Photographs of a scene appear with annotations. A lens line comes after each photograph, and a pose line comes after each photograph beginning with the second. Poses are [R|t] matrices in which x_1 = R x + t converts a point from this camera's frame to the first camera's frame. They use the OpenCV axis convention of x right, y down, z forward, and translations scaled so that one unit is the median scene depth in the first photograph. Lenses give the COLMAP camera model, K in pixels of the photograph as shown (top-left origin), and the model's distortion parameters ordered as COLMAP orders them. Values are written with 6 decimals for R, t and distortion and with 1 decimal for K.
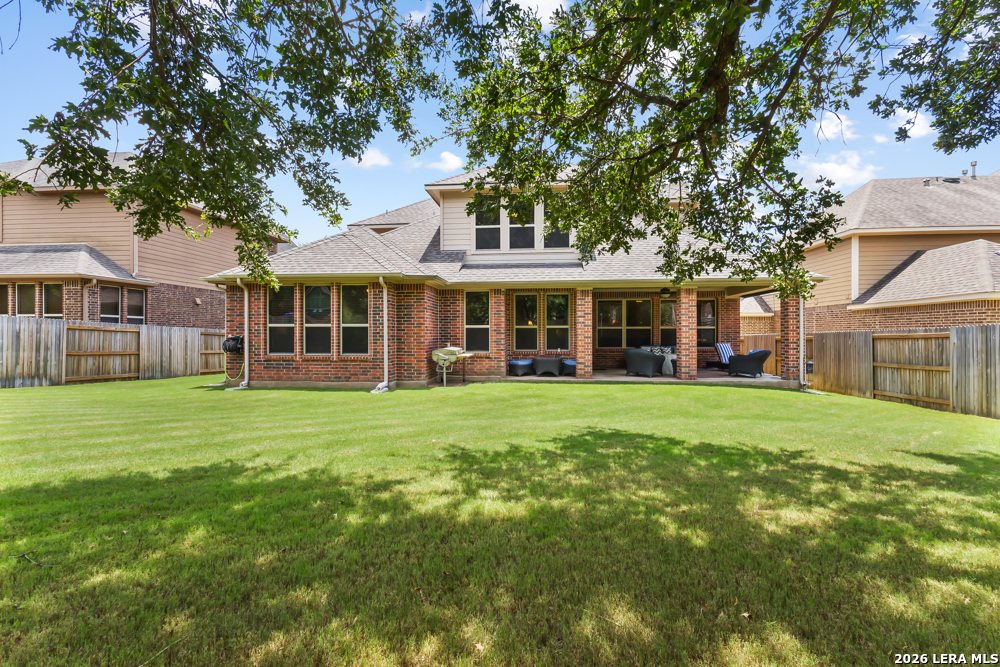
lens RADIAL K [[465.1, 0, 497.0], [0, 465.1, 335.0], [0, 0, 1]] dist [-0.000935, -0.000080]
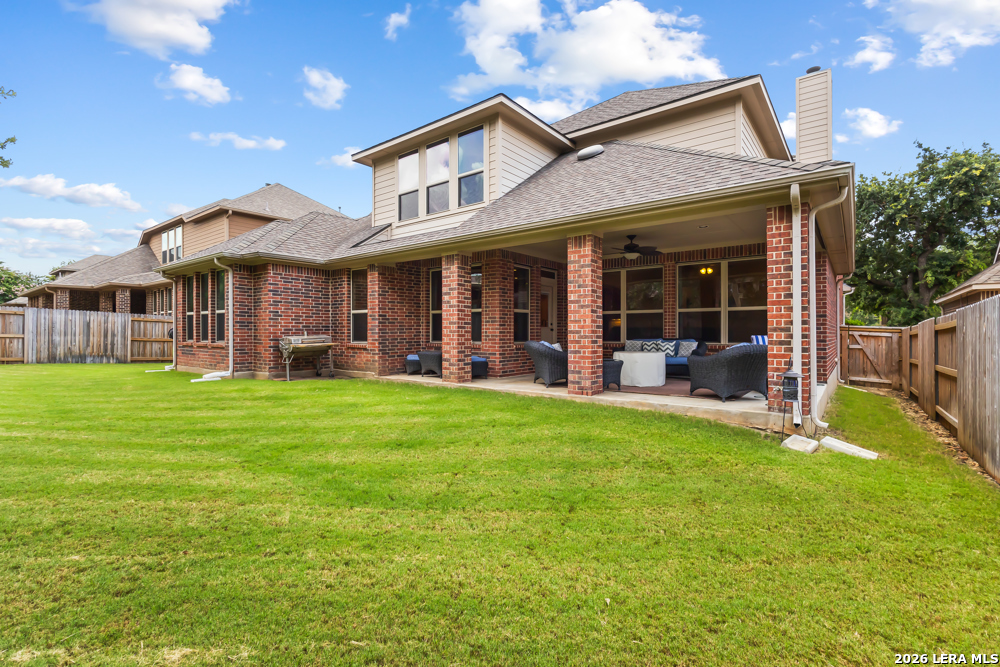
lens RADIAL K [[465.1, 0, 497.0], [0, 465.1, 335.0], [0, 0, 1]] dist [-0.000935, -0.000080]
pose [[0.842811, 0.004339, -0.538193, 0.638909], [0.000057, 0.999967, 0.008152, 0.017627], [0.538210, -0.006901, 0.842782, 0.460646]]
